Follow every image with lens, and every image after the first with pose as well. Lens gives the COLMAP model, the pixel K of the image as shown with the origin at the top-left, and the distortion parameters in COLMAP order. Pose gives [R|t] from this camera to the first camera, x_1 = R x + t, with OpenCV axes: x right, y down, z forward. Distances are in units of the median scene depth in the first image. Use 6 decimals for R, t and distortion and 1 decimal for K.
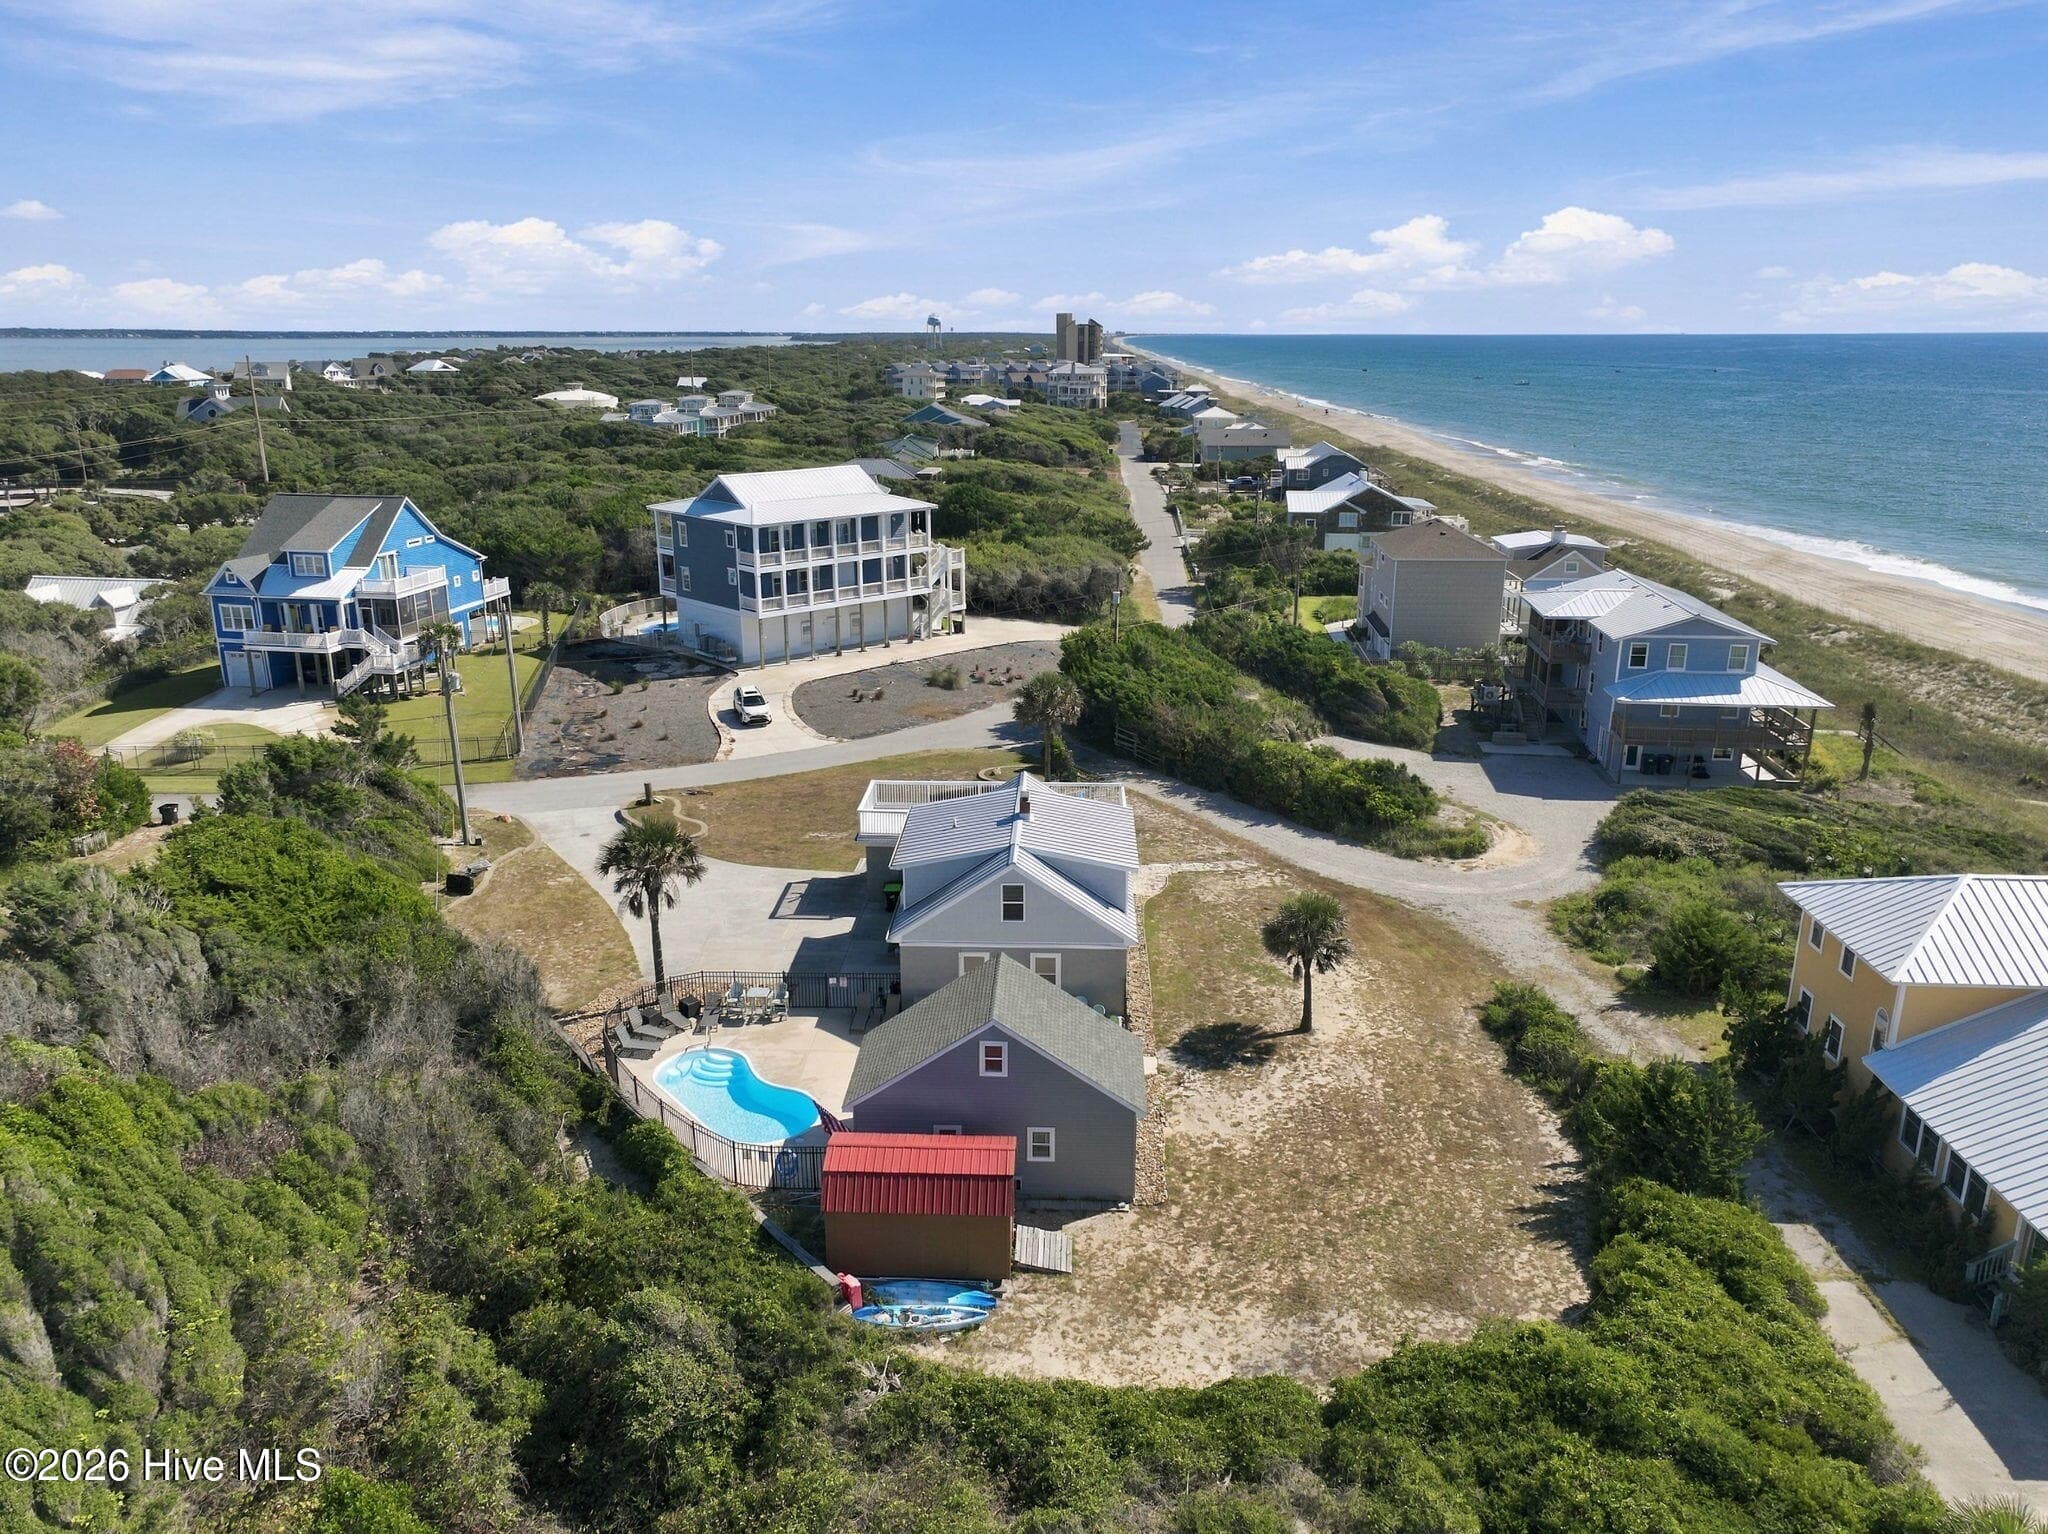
lens RADIAL K [[1437.0, 0, 1024.6], [0, 1437.0, 766.0], [0, 0, 1]] dist [0.001300, 0.009877]
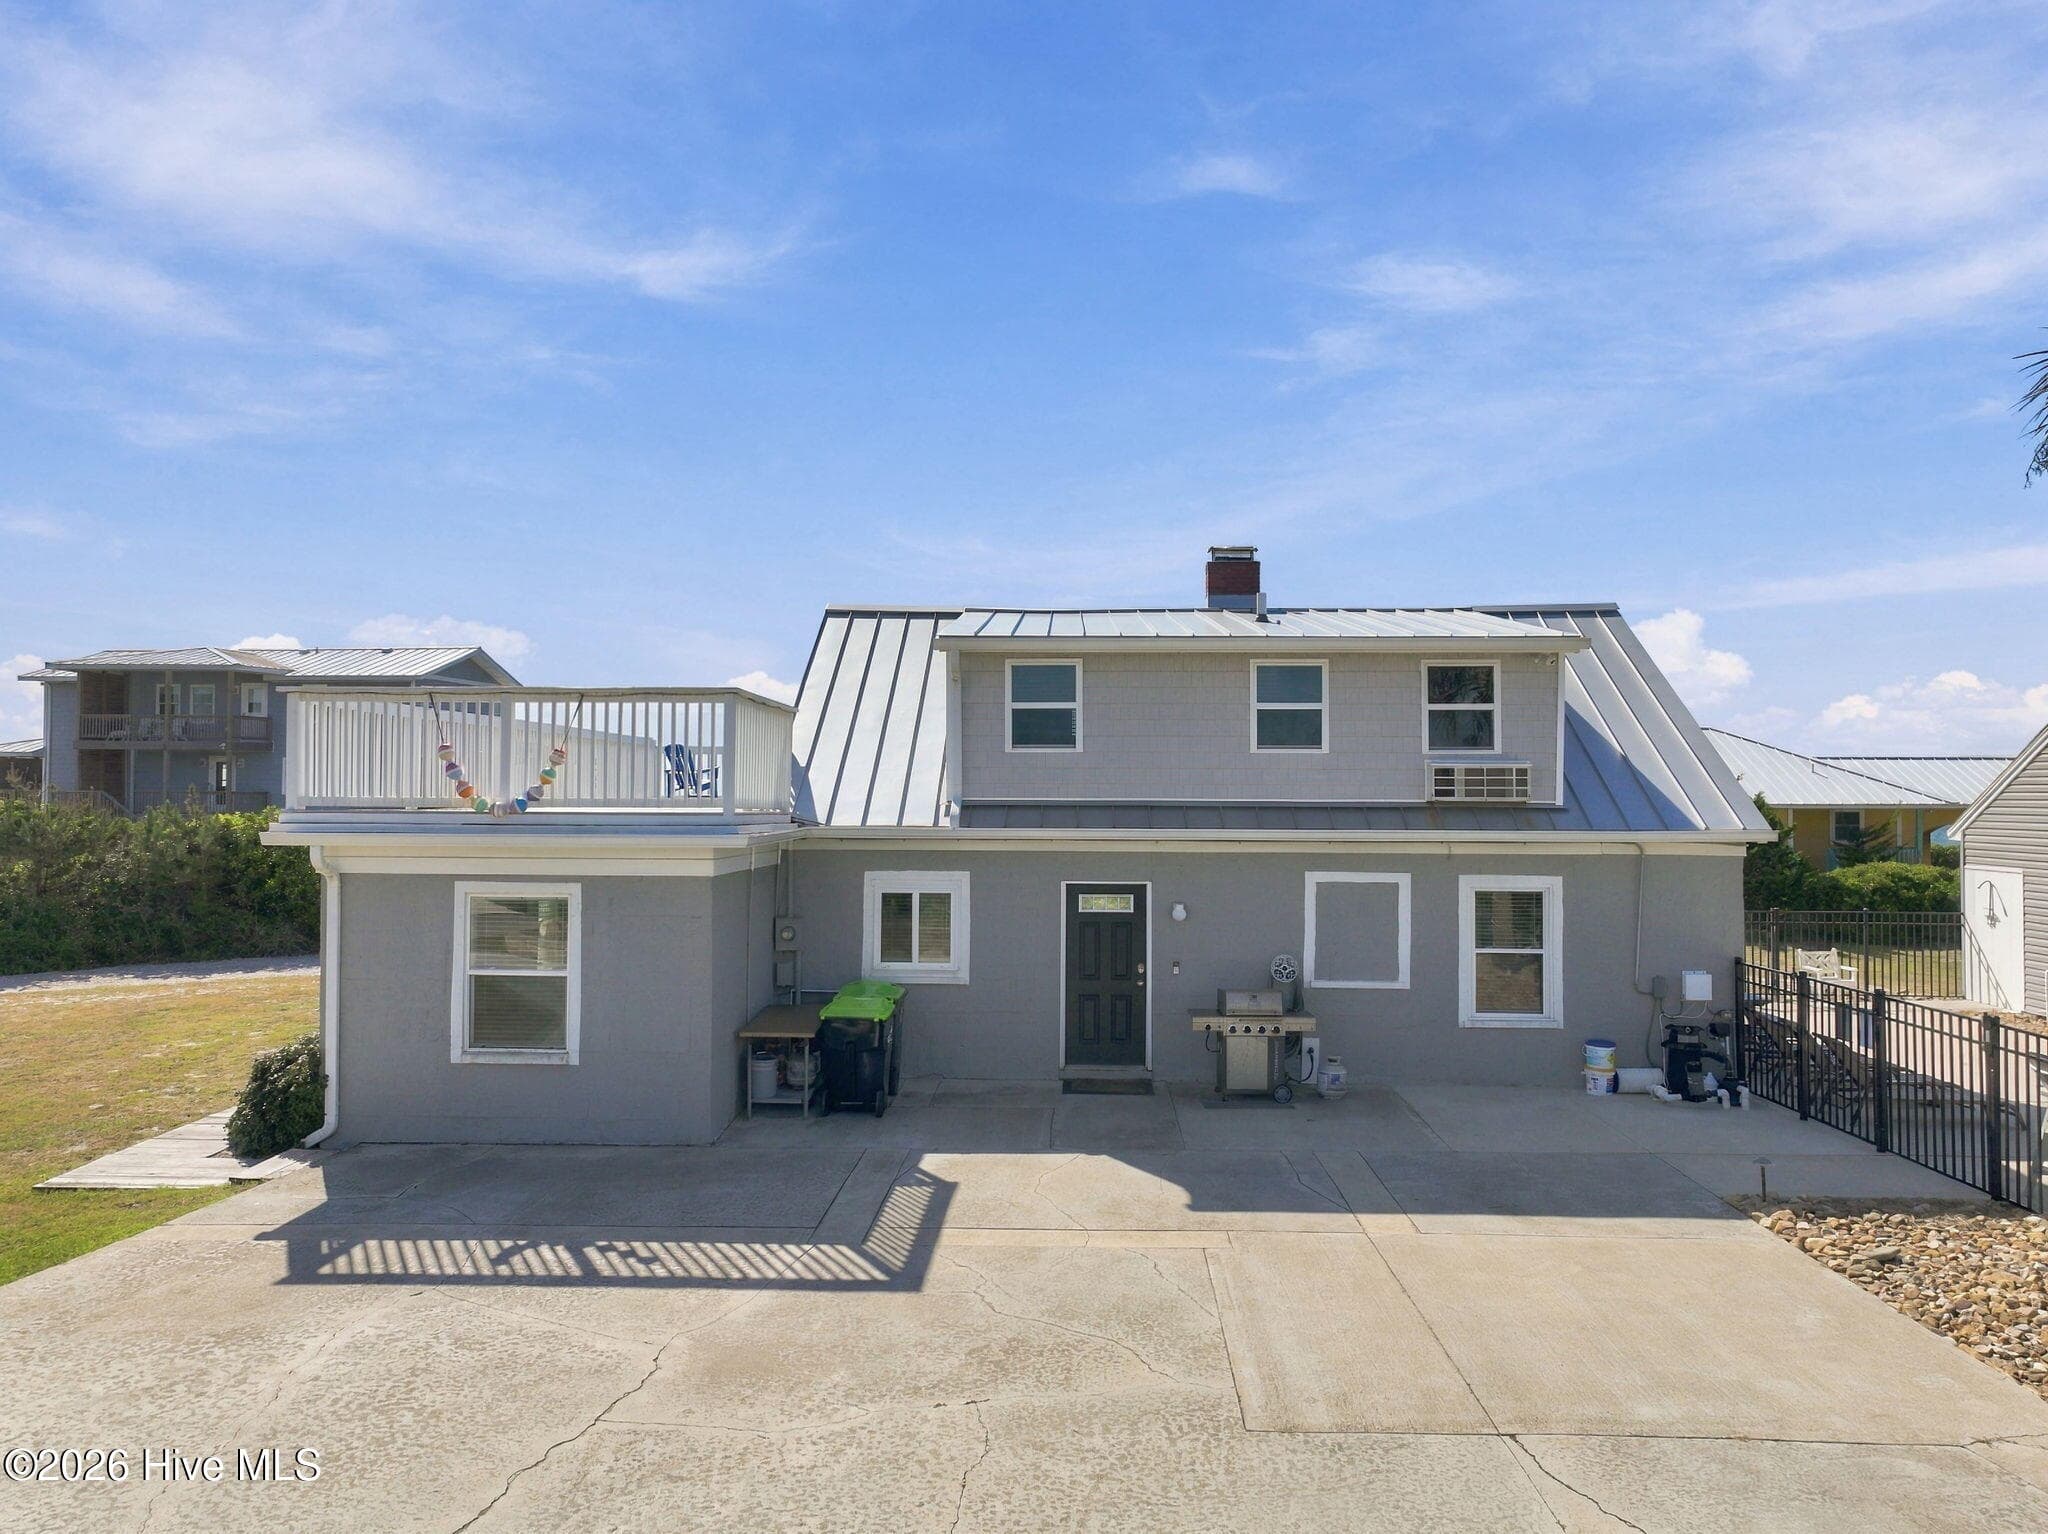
lens RADIAL K [[1437.0, 0, 1003.3], [0, 1437.0, 778.4], [0, 0, 1]] dist [0.001300, 0.009877]
pose [[0.004500, 0.013343, 0.999901, -0.282369], [0.287158, 0.957780, -0.014073, 0.049504], [-0.957873, 0.287193, 0.000478, 0.823474]]
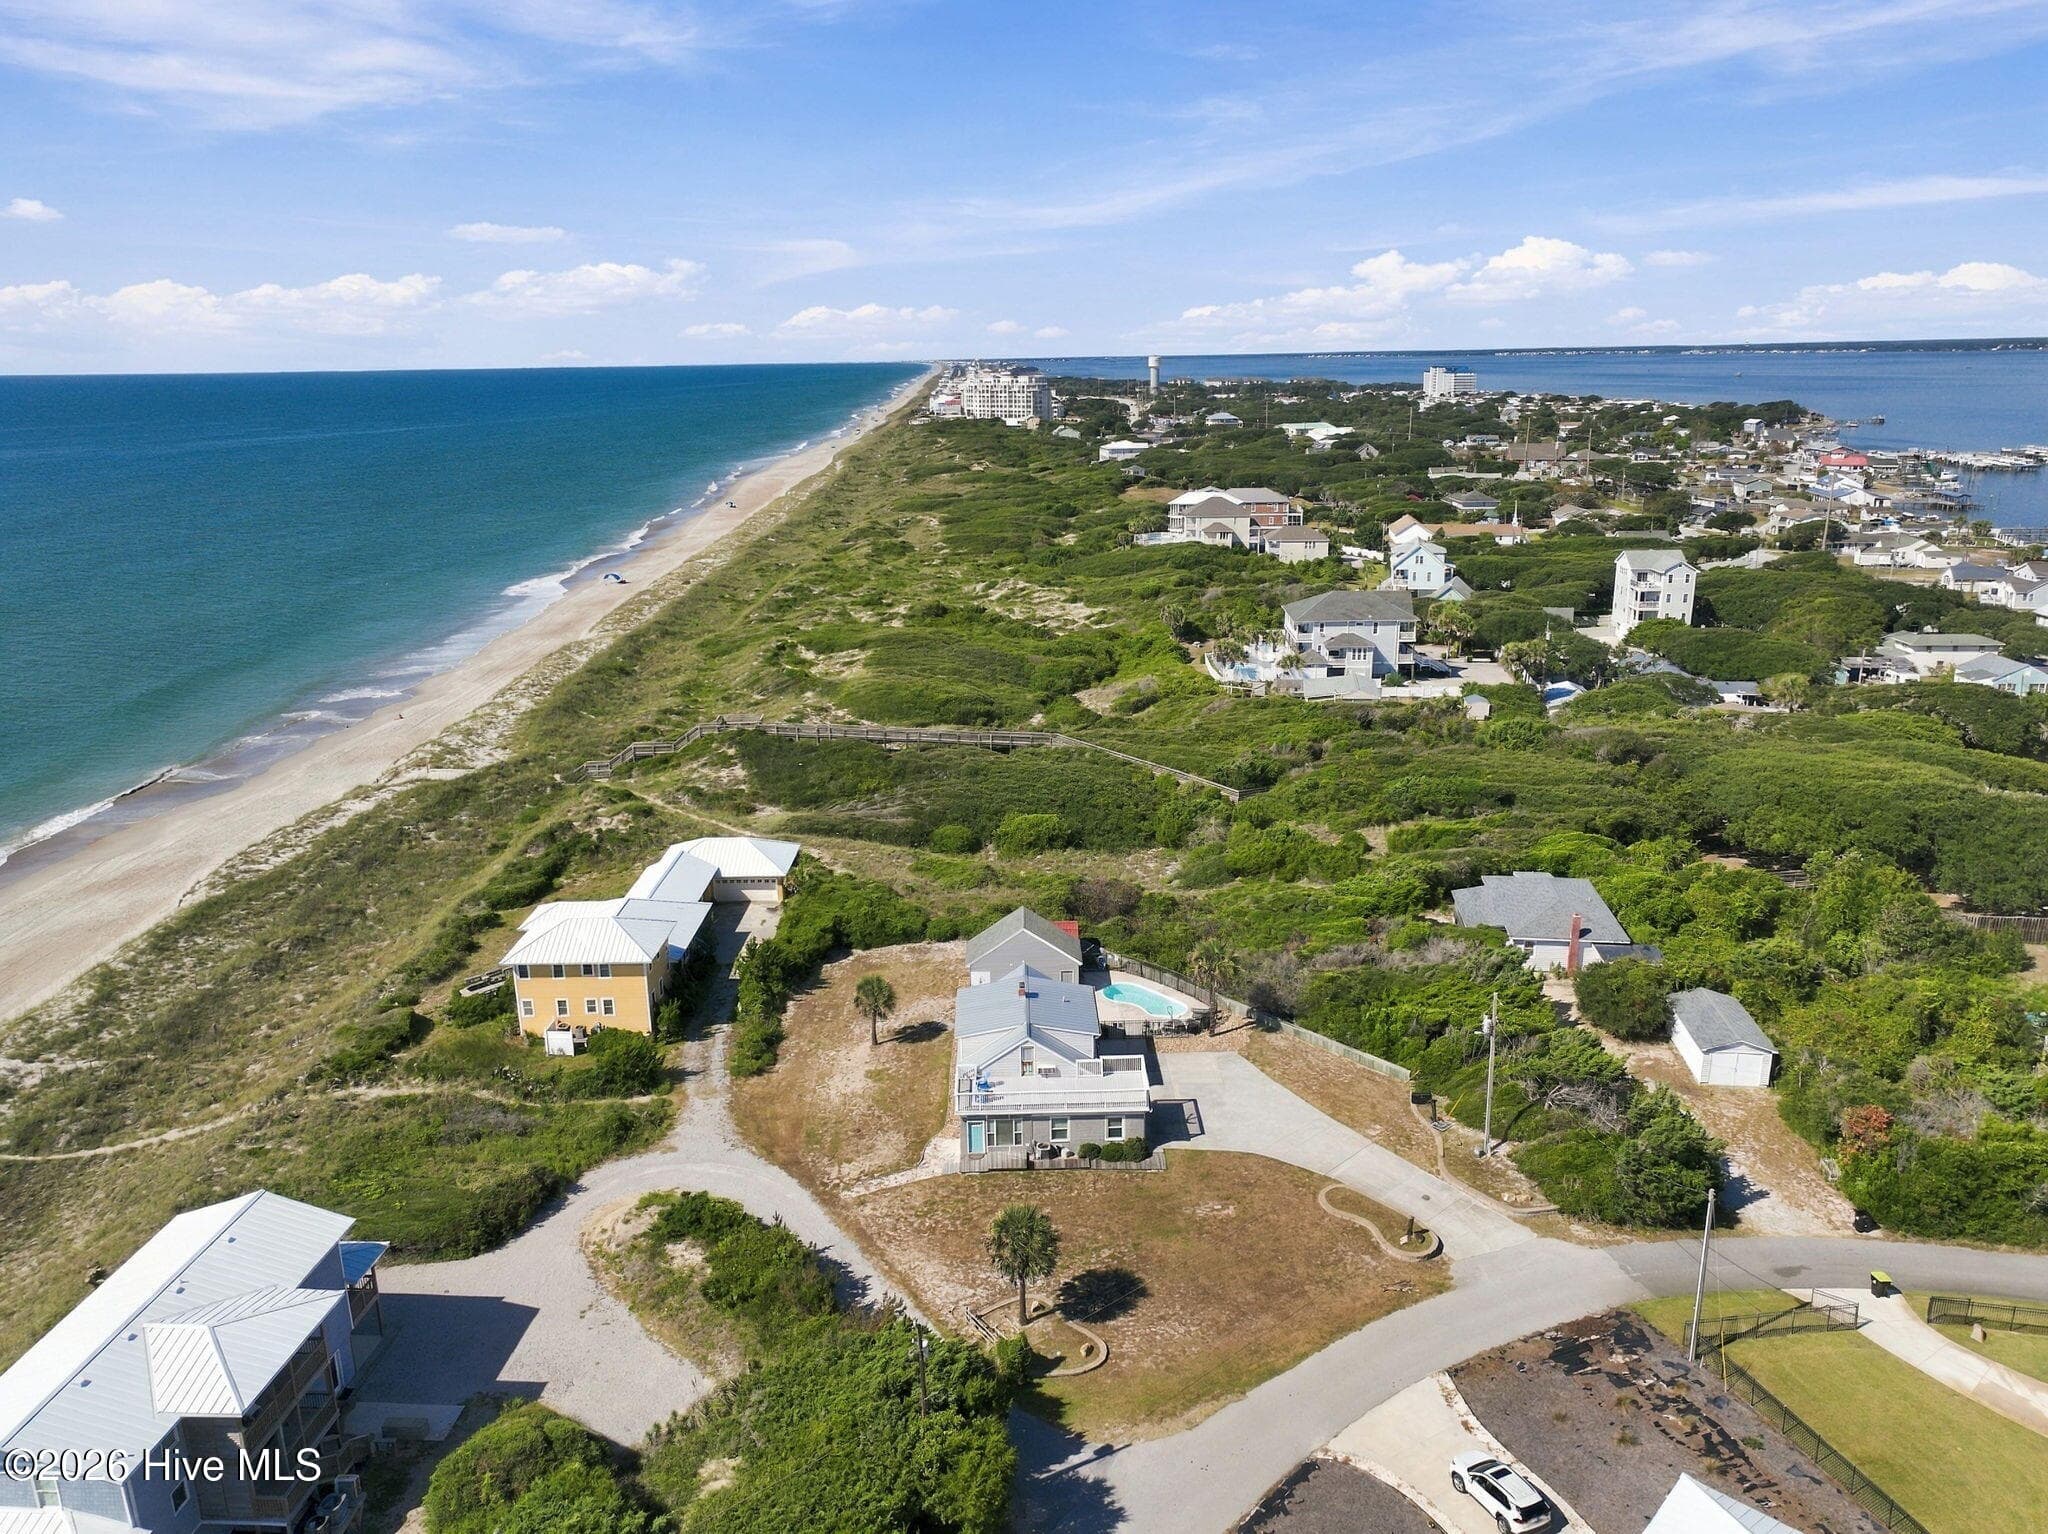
lens RADIAL K [[1437.0, 0, 1033.0], [0, 1437.0, 759.6], [0, 0, 1]] dist [0.001300, 0.009877]
pose [[-0.998137, 0.031081, -0.052508, 0.051281], [-0.001811, 0.845075, 0.534645, -0.846983], [0.060990, 0.533744, -0.843444, 1.751535]]
